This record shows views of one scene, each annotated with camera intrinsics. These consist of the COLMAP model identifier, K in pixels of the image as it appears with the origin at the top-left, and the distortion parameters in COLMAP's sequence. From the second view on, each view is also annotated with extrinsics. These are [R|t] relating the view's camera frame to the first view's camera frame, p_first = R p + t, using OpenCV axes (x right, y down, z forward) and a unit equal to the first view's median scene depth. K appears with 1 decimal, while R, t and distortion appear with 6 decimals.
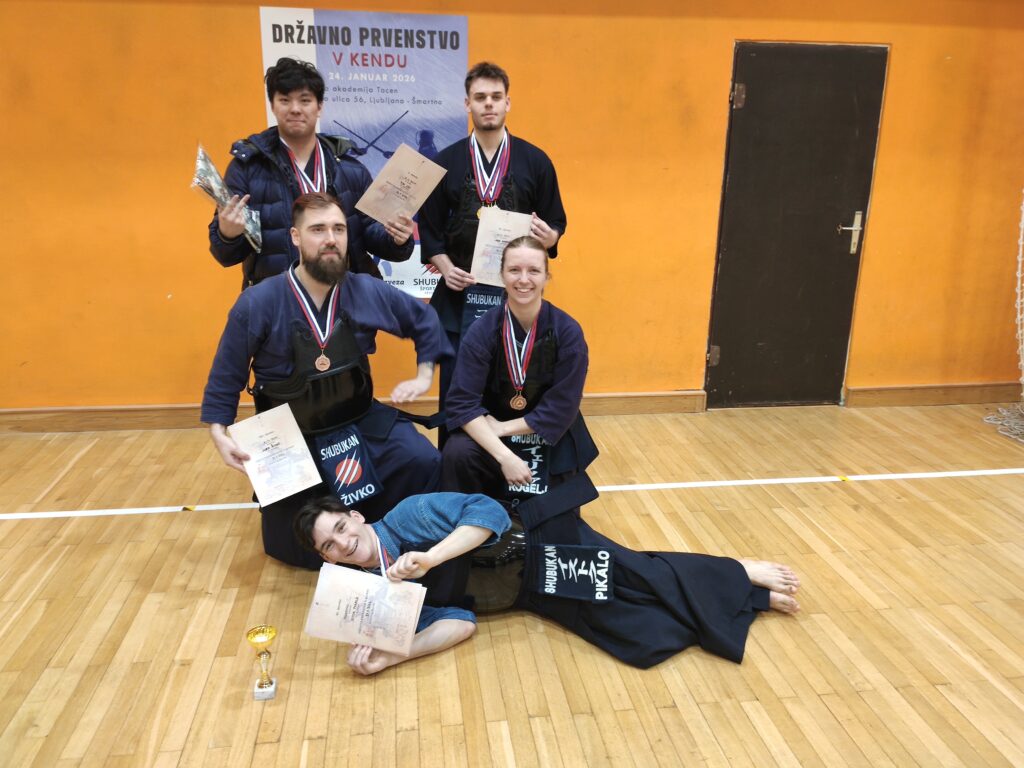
lens RADIAL K [[795.8, 0, 512.9], [0, 795.8, 387.6], [0, 0, 1]] dist [0.104080, -0.155431]
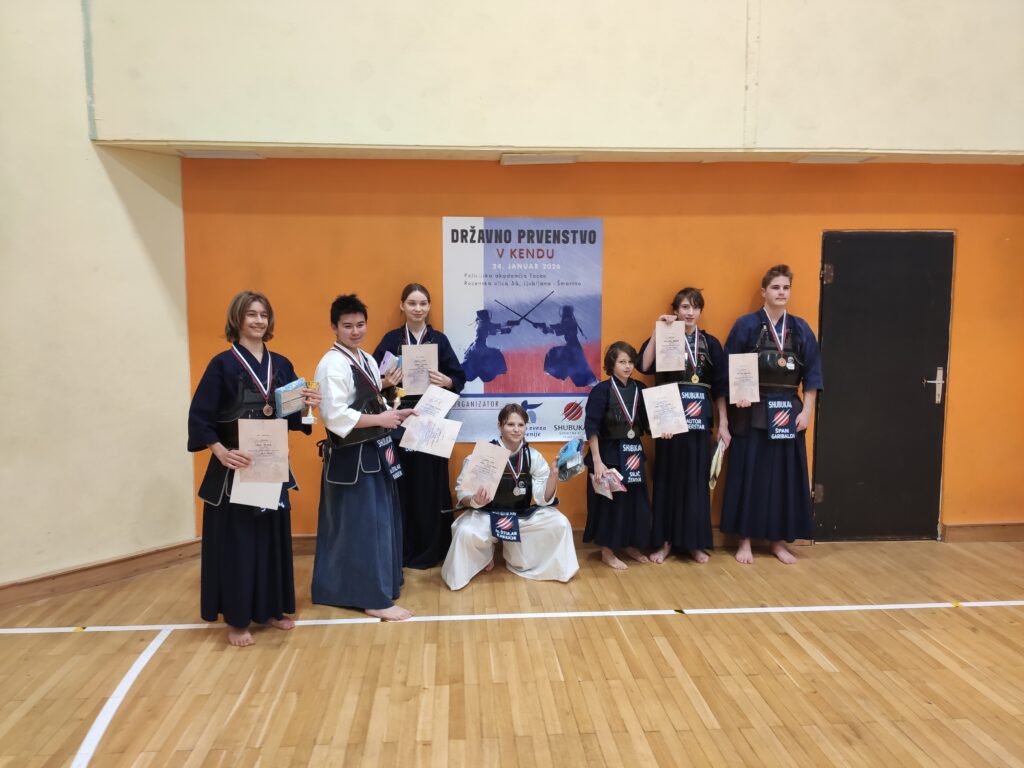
lens RADIAL K [[765.0, 0, 512.4], [0, 765.0, 388.0], [0, 0, 1]] dist [0.080716, -0.107355]
pose [[0.997629, -0.007087, -0.068454, -0.119027], [-0.005617, 0.982979, -0.183631, 0.019166], [0.068590, 0.183580, 0.980609, -0.134830]]
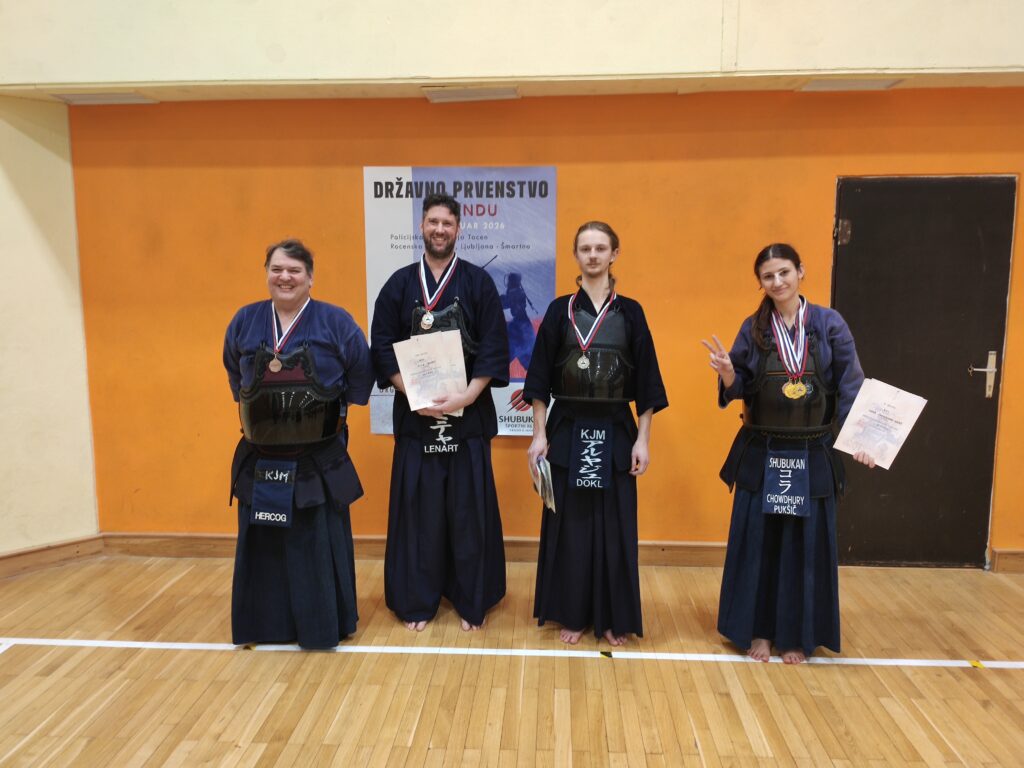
lens RADIAL K [[799.5, 0, 512.3], [0, 799.5, 387.8], [0, 0, 1]] dist [0.075919, -0.107086]
pose [[0.981117, 0.011691, -0.193060, 0.091461], [-0.040237, 0.988670, -0.144612, -0.031098], [0.189182, 0.149649, 0.970472, 0.038230]]
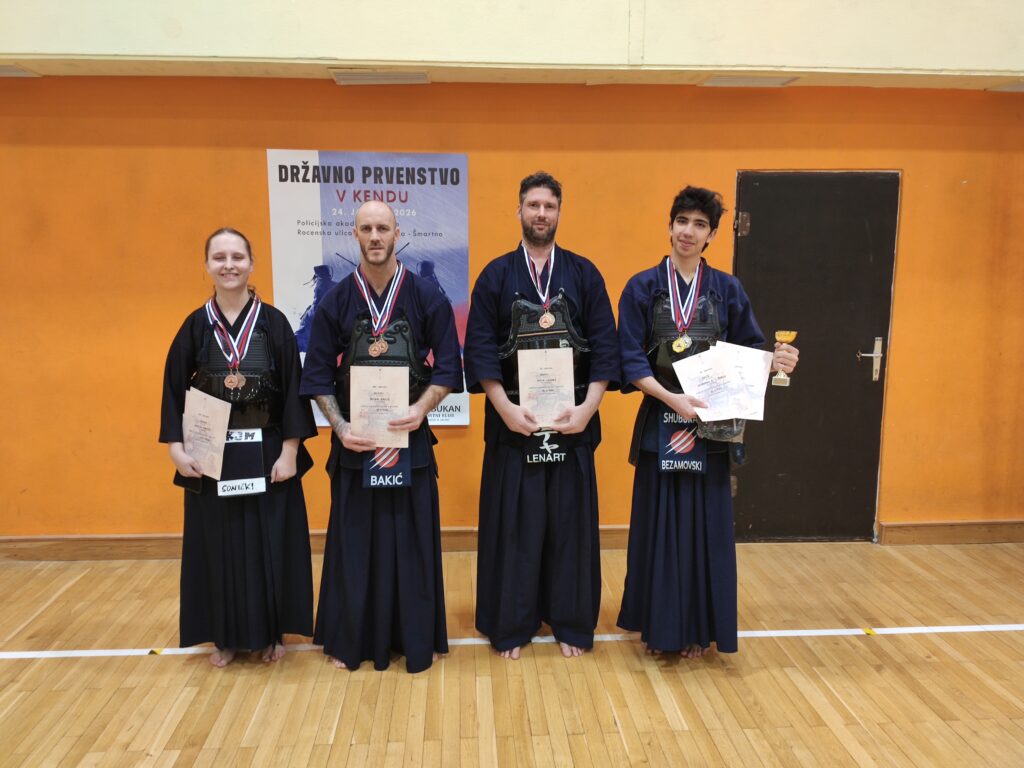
lens RADIAL K [[799.5, 0, 512.3], [0, 799.5, 387.8], [0, 0, 1]] dist [0.075919, -0.107086]
pose [[0.997257, 0.001170, -0.074010, 0.077258], [-0.011011, 0.991095, -0.132704, -0.032254], [0.073195, 0.133155, 0.988389, 0.037709]]
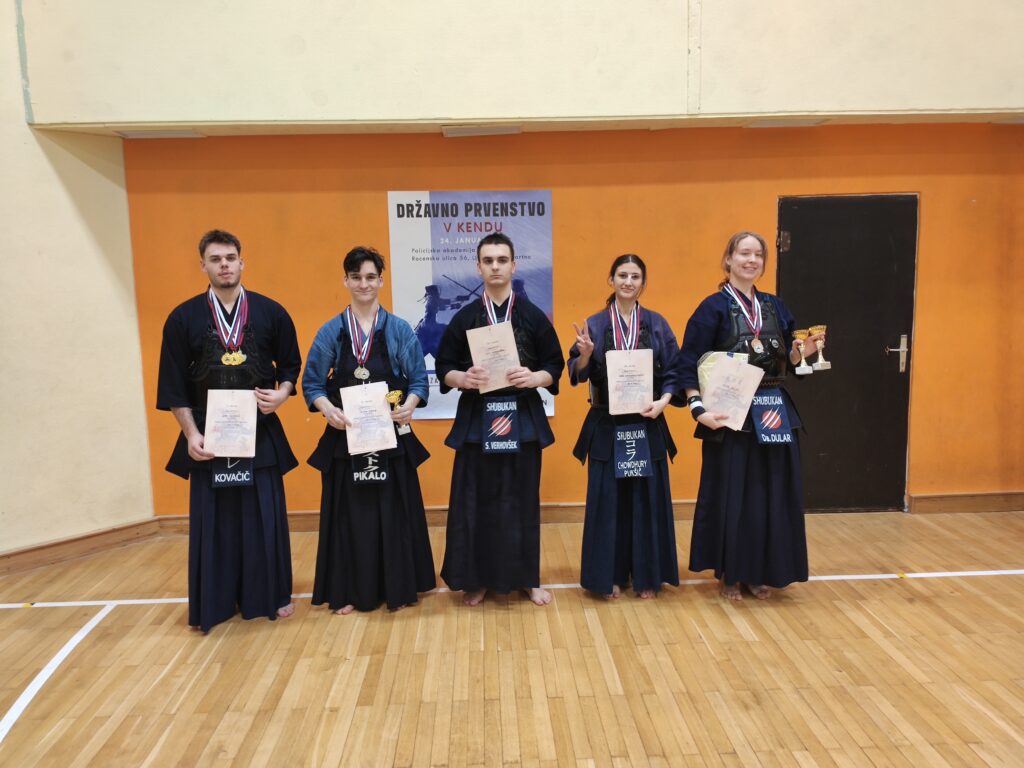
lens RADIAL K [[797.7, 0, 511.7], [0, 797.7, 387.2], [0, 0, 1]] dist [0.080259, -0.108159]
pose [[0.994290, -0.020694, -0.104691, 0.005499], [0.004522, 0.988307, -0.152407, 0.024386], [0.106620, 0.151063, 0.982757, -0.165400]]
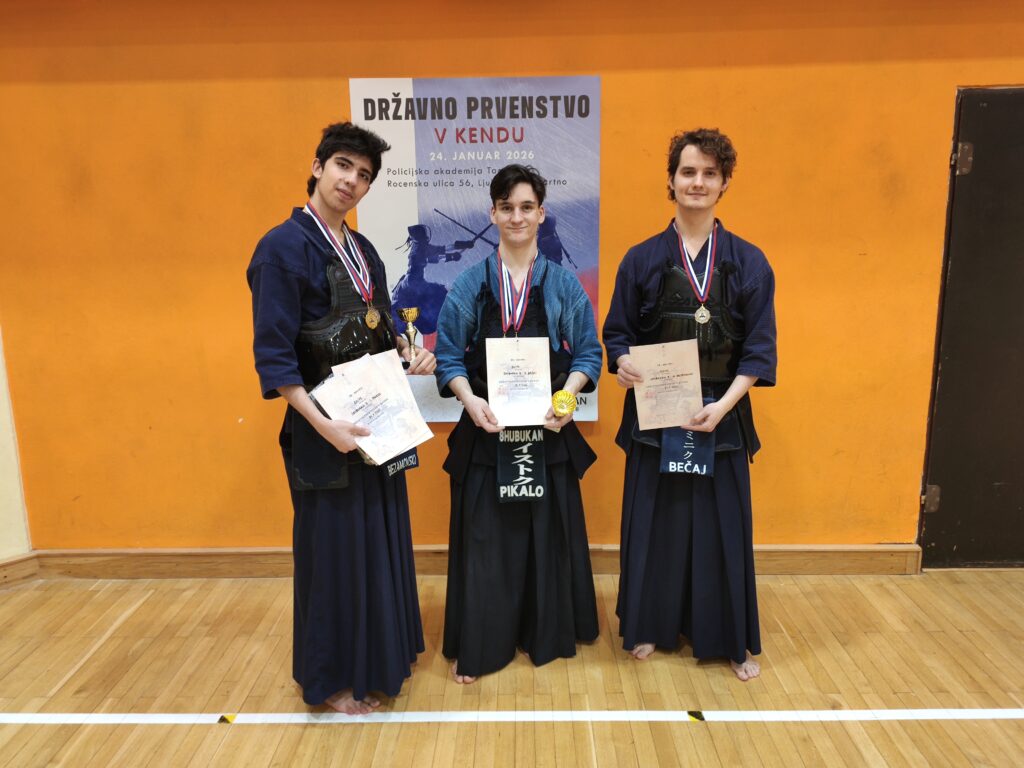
lens RADIAL K [[799.5, 0, 512.3], [0, 799.5, 387.8], [0, 0, 1]] dist [0.075919, -0.107086]
pose [[0.987607, 0.002698, -0.156921, -0.016856], [-0.015679, 0.996546, -0.081549, -0.088936], [0.156159, 0.082999, 0.984239, 0.233662]]
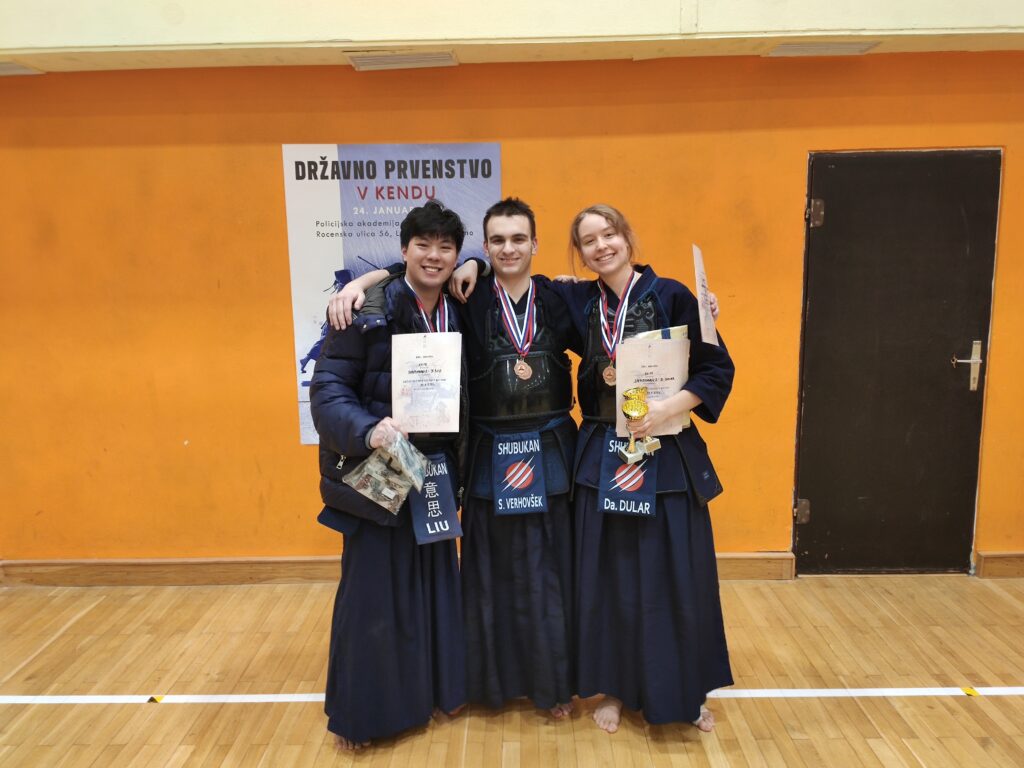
lens RADIAL K [[797.7, 0, 511.7], [0, 797.7, 387.2], [0, 0, 1]] dist [0.080259, -0.108159]
pose [[0.988098, -0.004867, -0.153749, 0.098111], [-0.014491, 0.992109, -0.124538, -0.070440], [0.153142, 0.125283, 0.980230, 0.141591]]
